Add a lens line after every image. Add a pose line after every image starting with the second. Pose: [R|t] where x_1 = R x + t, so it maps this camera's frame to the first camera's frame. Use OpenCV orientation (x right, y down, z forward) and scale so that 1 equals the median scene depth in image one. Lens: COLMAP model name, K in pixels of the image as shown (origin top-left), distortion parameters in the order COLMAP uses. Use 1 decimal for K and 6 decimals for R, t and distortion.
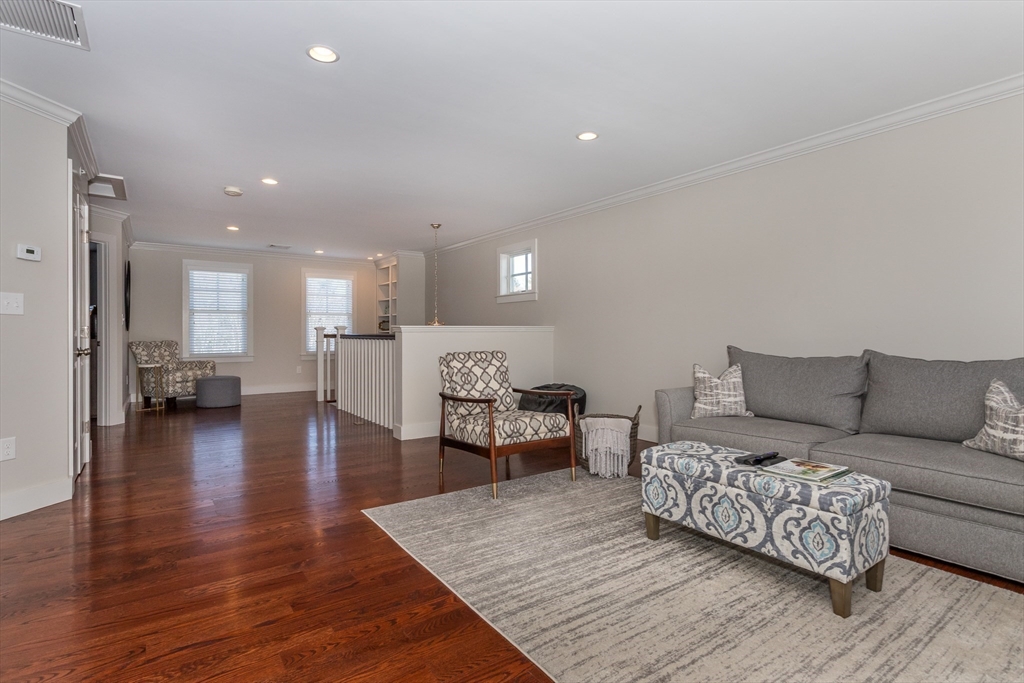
lens RADIAL K [[518.6, 0, 520.8], [0, 518.6, 334.6], [0, 0, 1]] dist [0.000132, 0.001757]
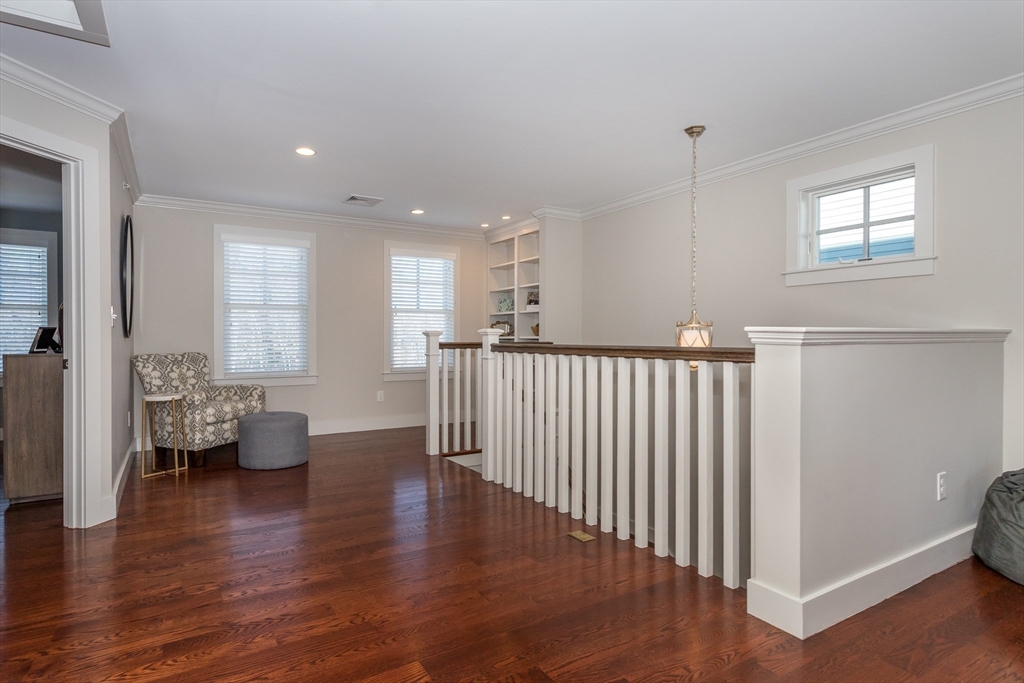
lens RADIAL K [[567.7, 0, 504.1], [0, 567.7, 343.9], [0, 0, 1]] dist [-0.003512, -0.000999]
pose [[0.996026, 0.003237, -0.089007, -0.254685], [-0.002514, 0.999963, 0.008232, -0.005539], [0.089030, -0.007975, 0.995997, 0.366534]]
